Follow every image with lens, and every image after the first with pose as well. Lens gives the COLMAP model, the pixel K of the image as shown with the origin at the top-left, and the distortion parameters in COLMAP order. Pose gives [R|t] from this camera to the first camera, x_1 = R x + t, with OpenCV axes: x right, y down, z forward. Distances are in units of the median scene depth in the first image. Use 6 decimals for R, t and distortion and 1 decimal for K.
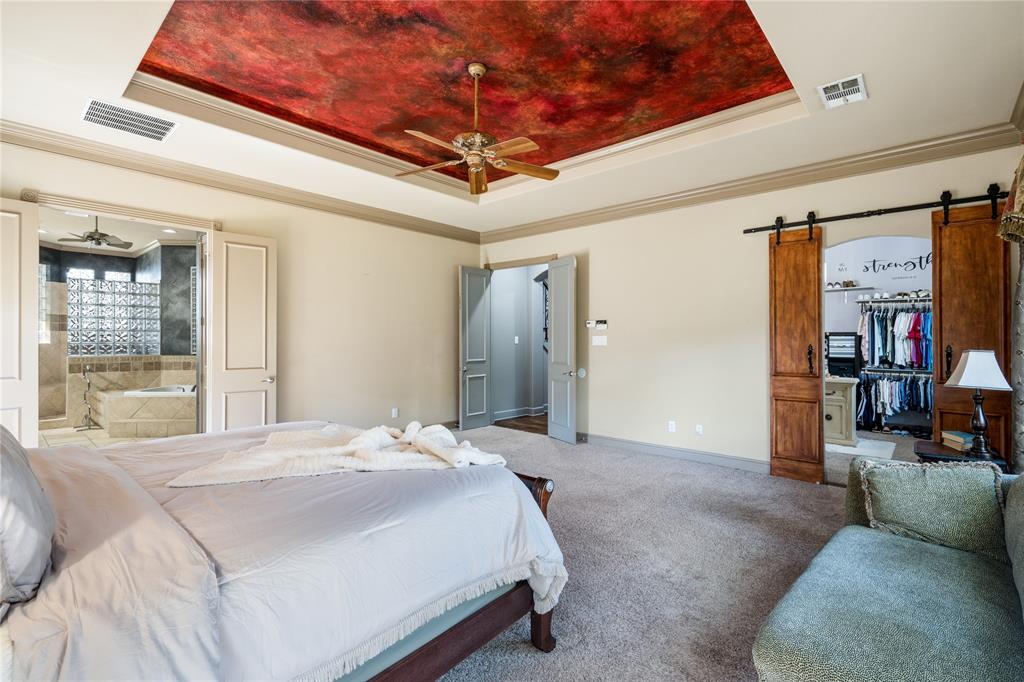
lens RADIAL K [[475.5, 0, 514.8], [0, 475.5, 341.2], [0, 0, 1]] dist [-0.014445, 0.000632]
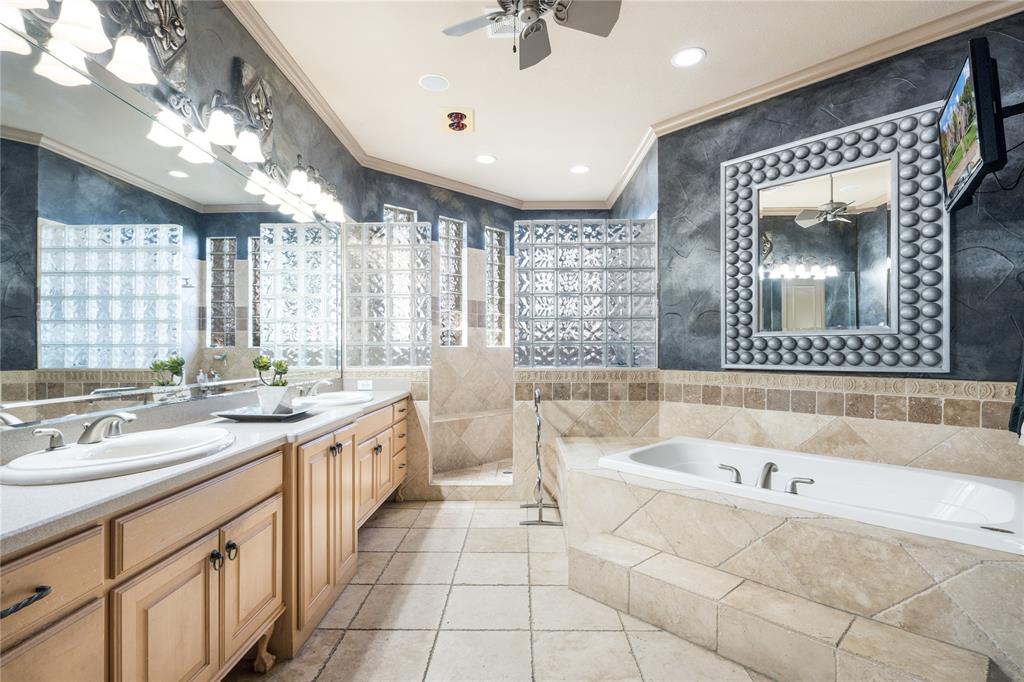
lens RADIAL K [[475.5, 0, 514.8], [0, 475.5, 341.2], [0, 0, 1]] dist [-0.014445, 0.000632]
pose [[0.653661, -0.011146, -0.756706, -0.490697], [0.002028, 0.999914, -0.012977, 0.007605], [0.756785, 0.006948, 0.653627, 0.586537]]
